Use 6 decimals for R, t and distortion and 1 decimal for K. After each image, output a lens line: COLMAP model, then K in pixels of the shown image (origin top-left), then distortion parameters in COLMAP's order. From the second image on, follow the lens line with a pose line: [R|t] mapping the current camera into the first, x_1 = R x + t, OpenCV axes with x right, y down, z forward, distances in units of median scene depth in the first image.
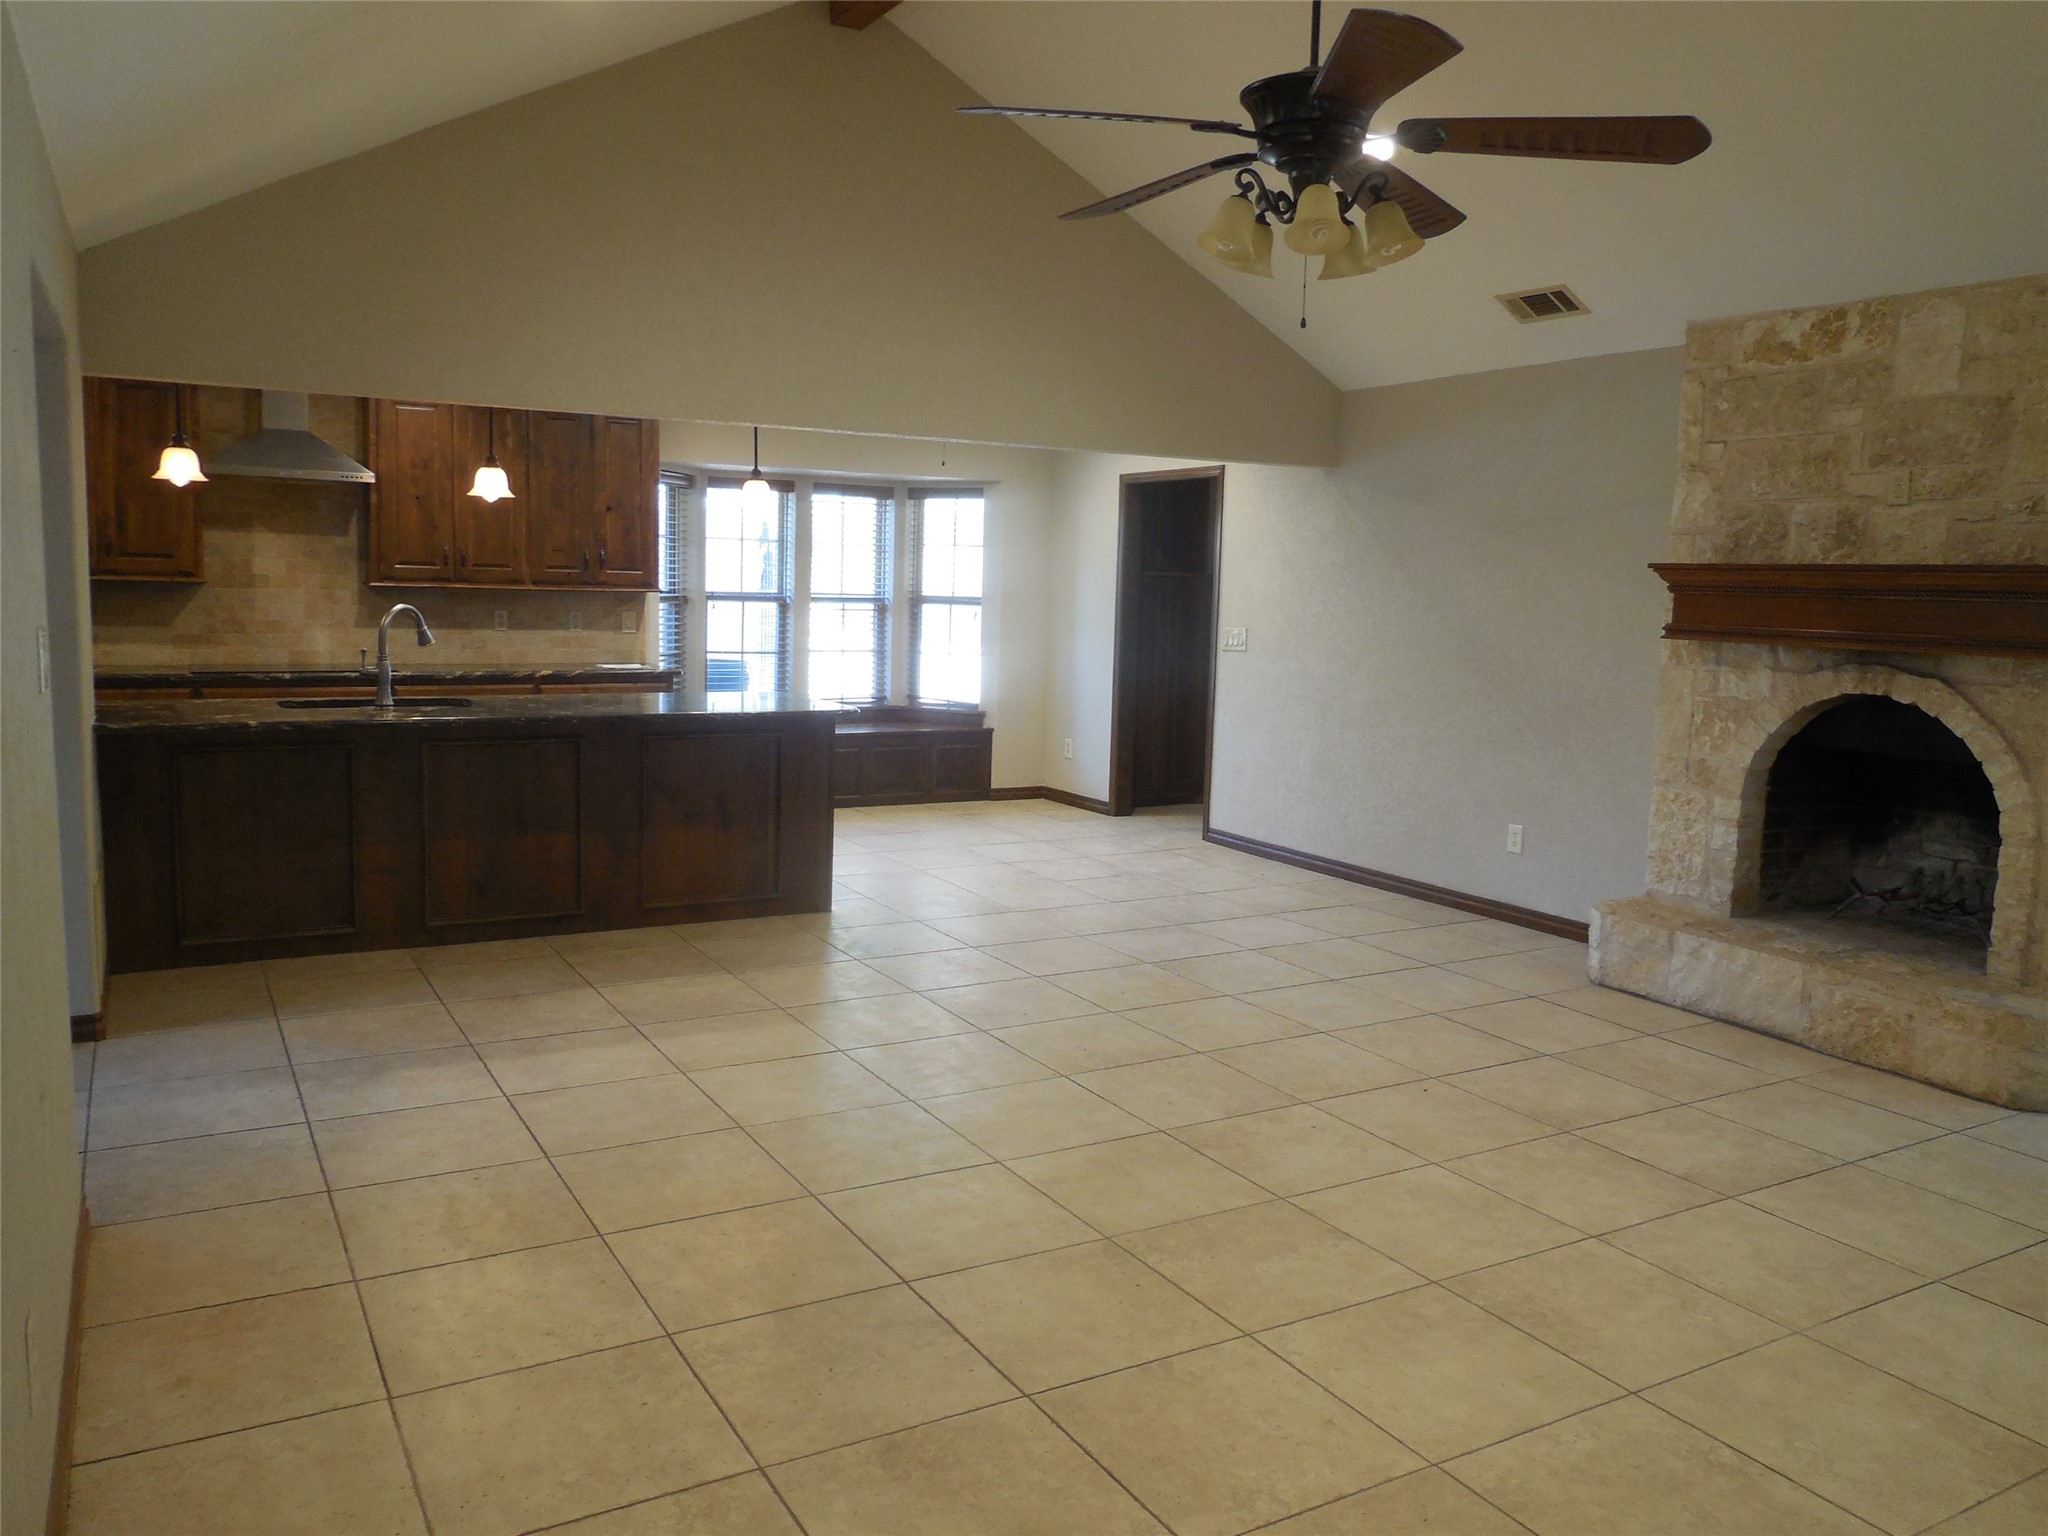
lens RADIAL K [[1525.4, 0, 1018.9], [0, 1525.4, 774.4], [0, 0, 1]] dist [-0.031592, 0.008016]
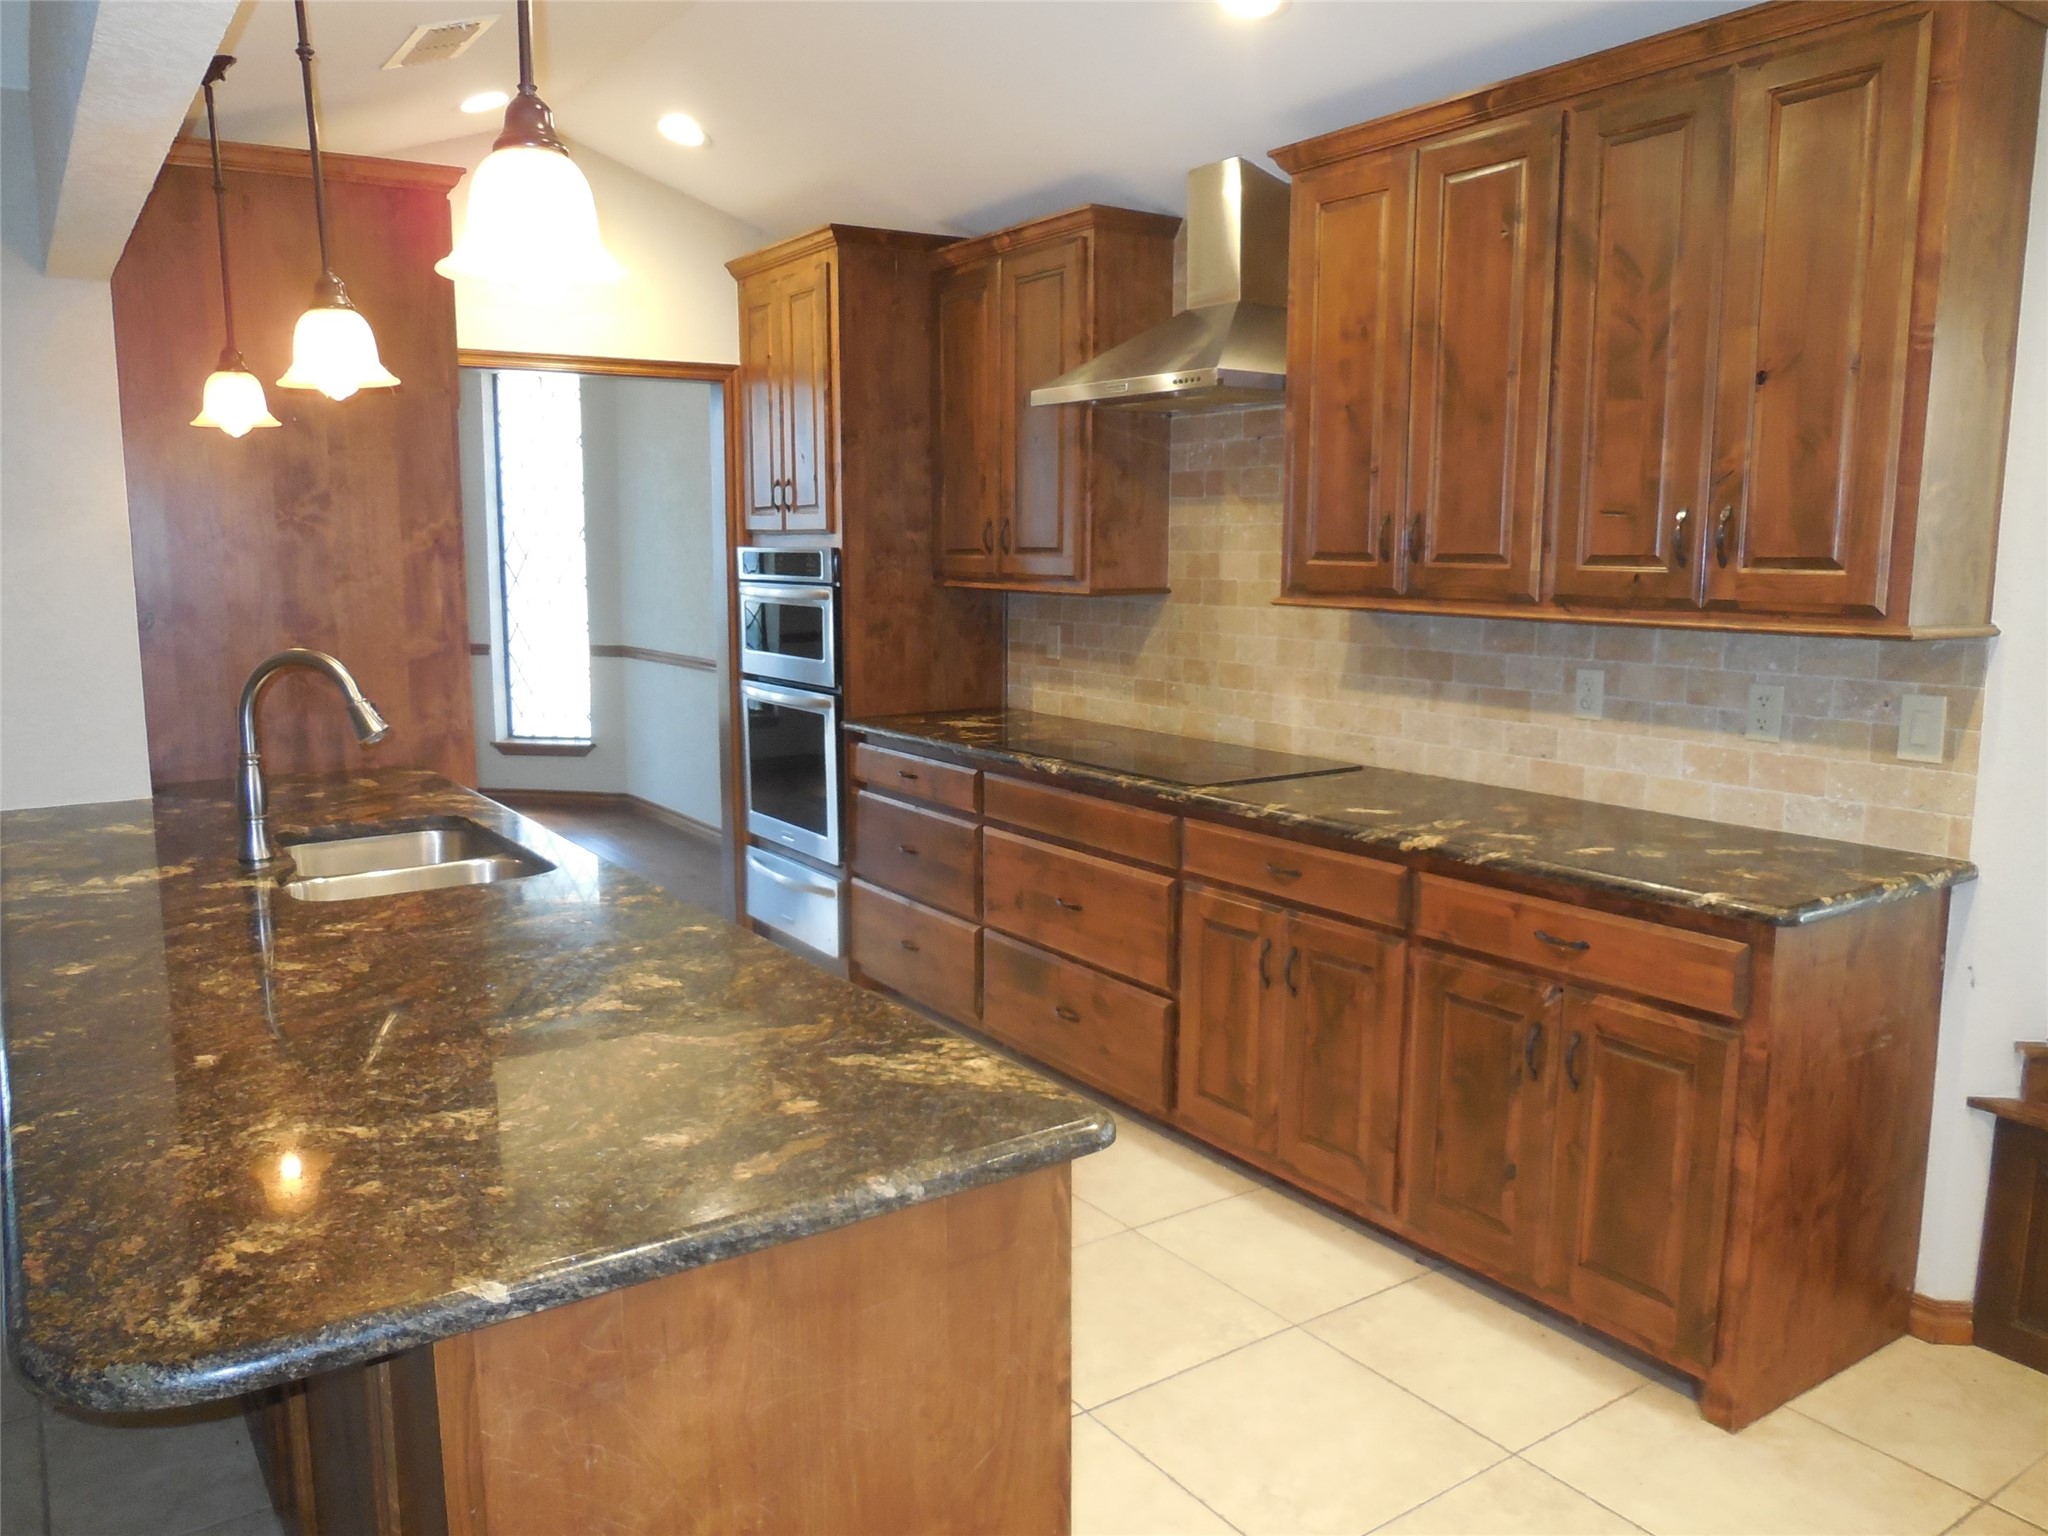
lens RADIAL K [[1525.4, 0, 1018.9], [0, 1525.4, 774.4], [0, 0, 1]] dist [-0.031592, 0.008016]
pose [[0.086034, 0.123530, -0.988604, 0.047236], [-0.123989, 0.985897, 0.112401, -0.111780], [0.988547, 0.112906, 0.100137, 0.848333]]
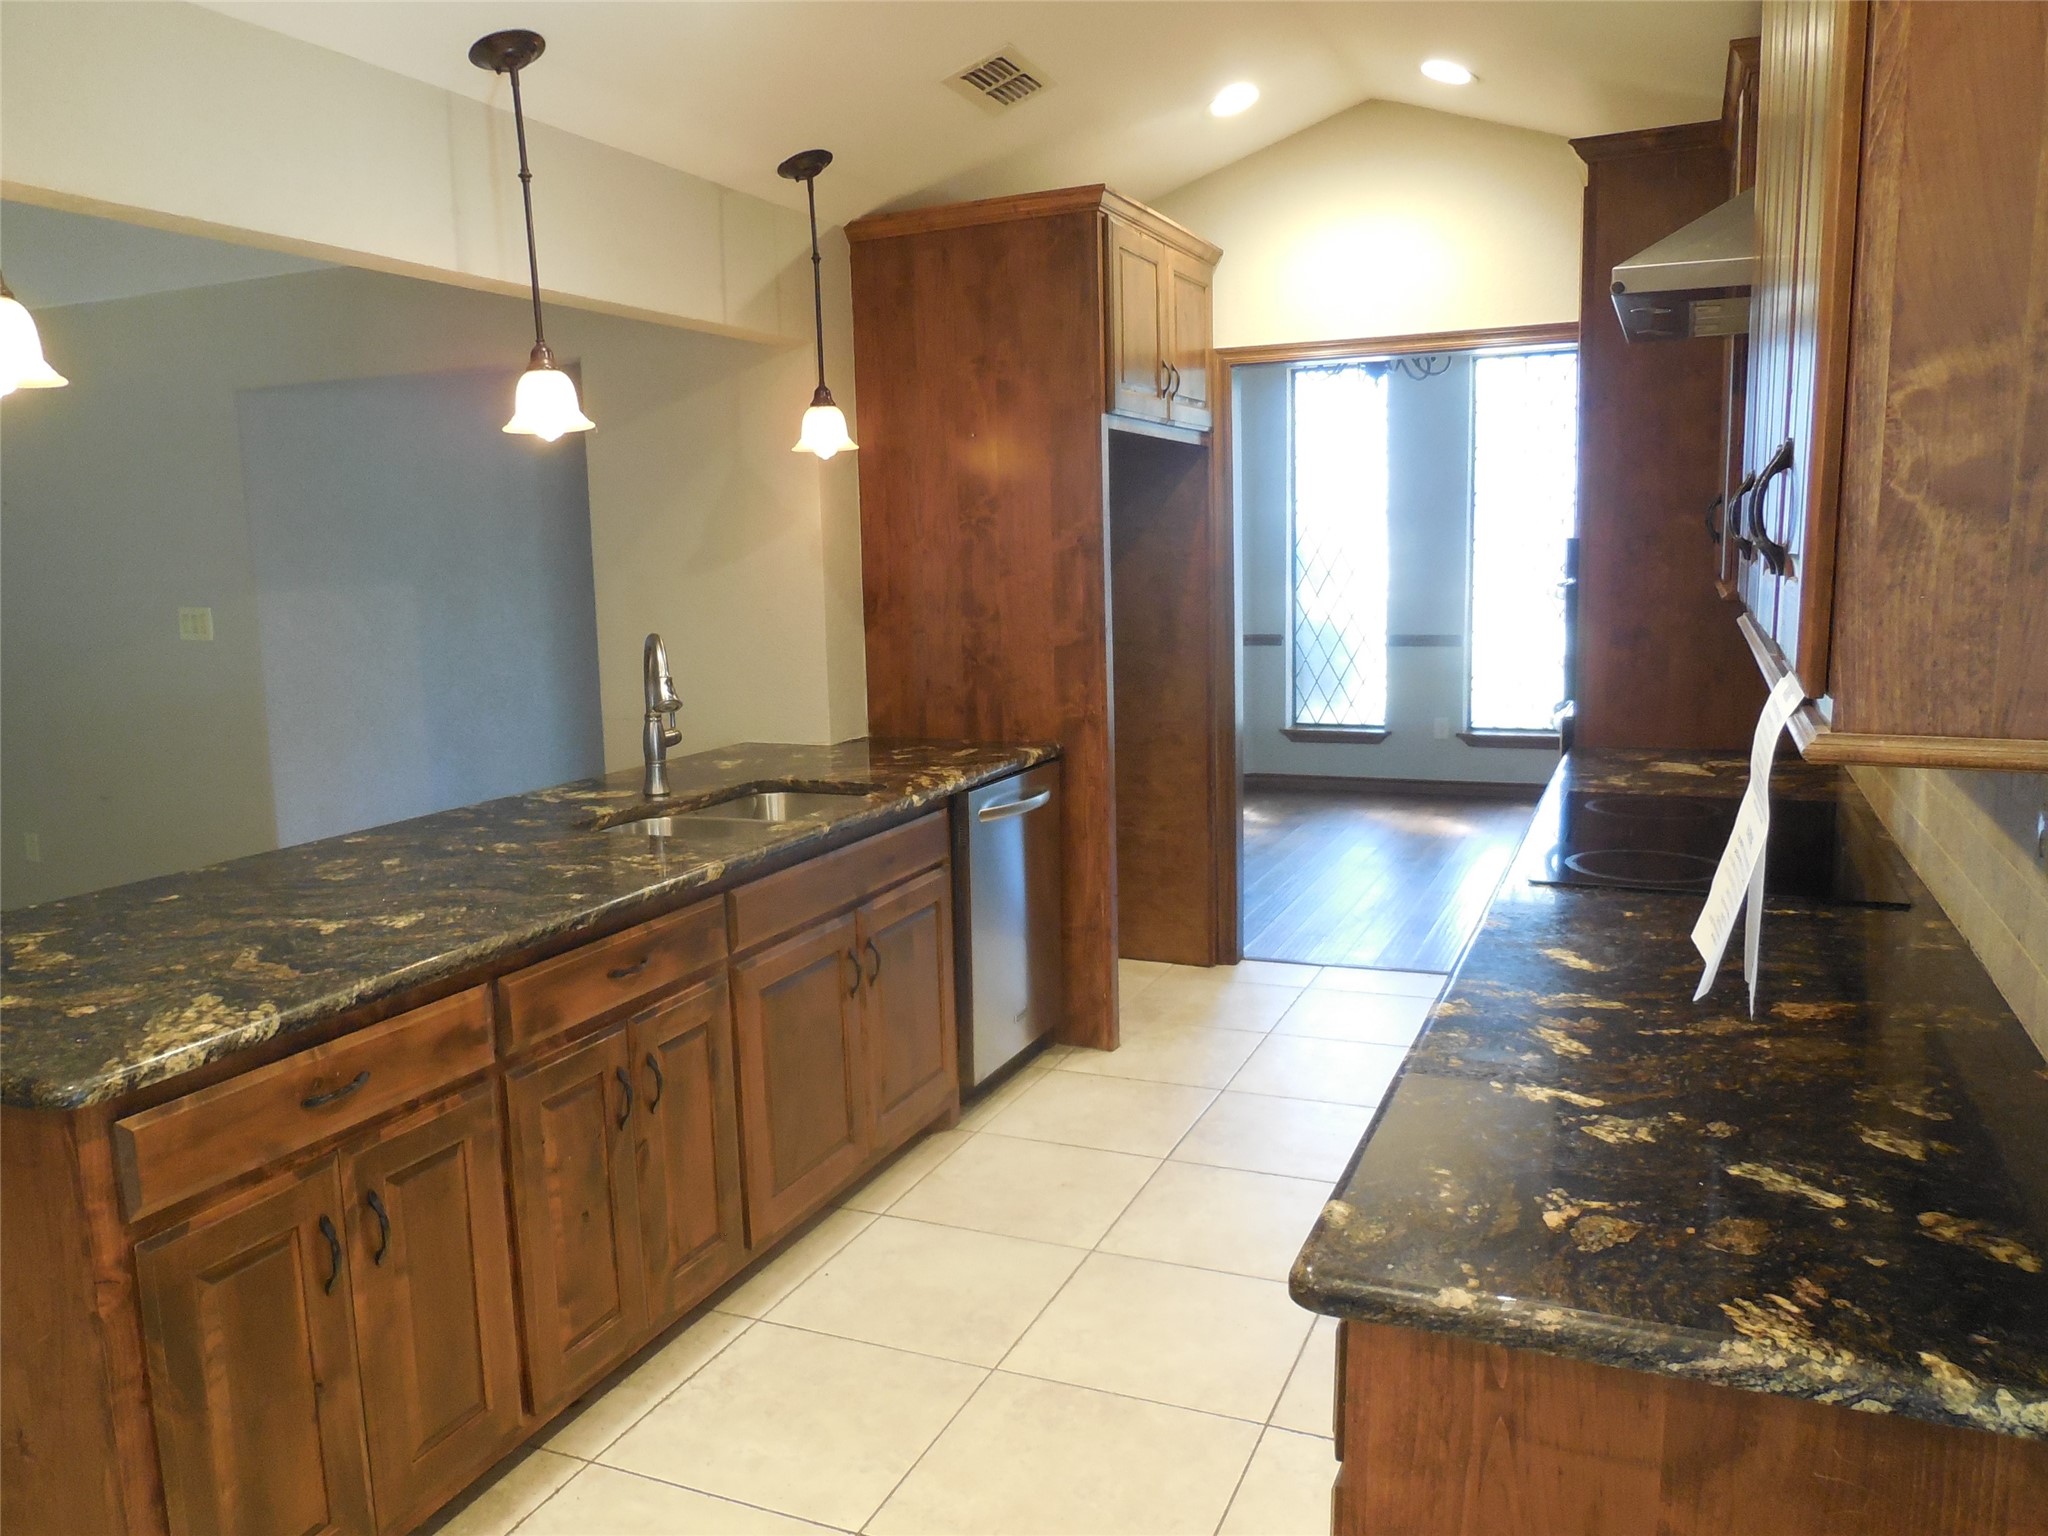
lens RADIAL K [[1525.4, 0, 1018.9], [0, 1525.4, 774.4], [0, 0, 1]] dist [-0.031592, 0.008016]
pose [[-0.796653, 0.081372, -0.598935, -0.120554], [-0.077192, 0.969086, 0.234336, -0.150435], [0.599488, 0.232917, -0.765744, 1.114056]]
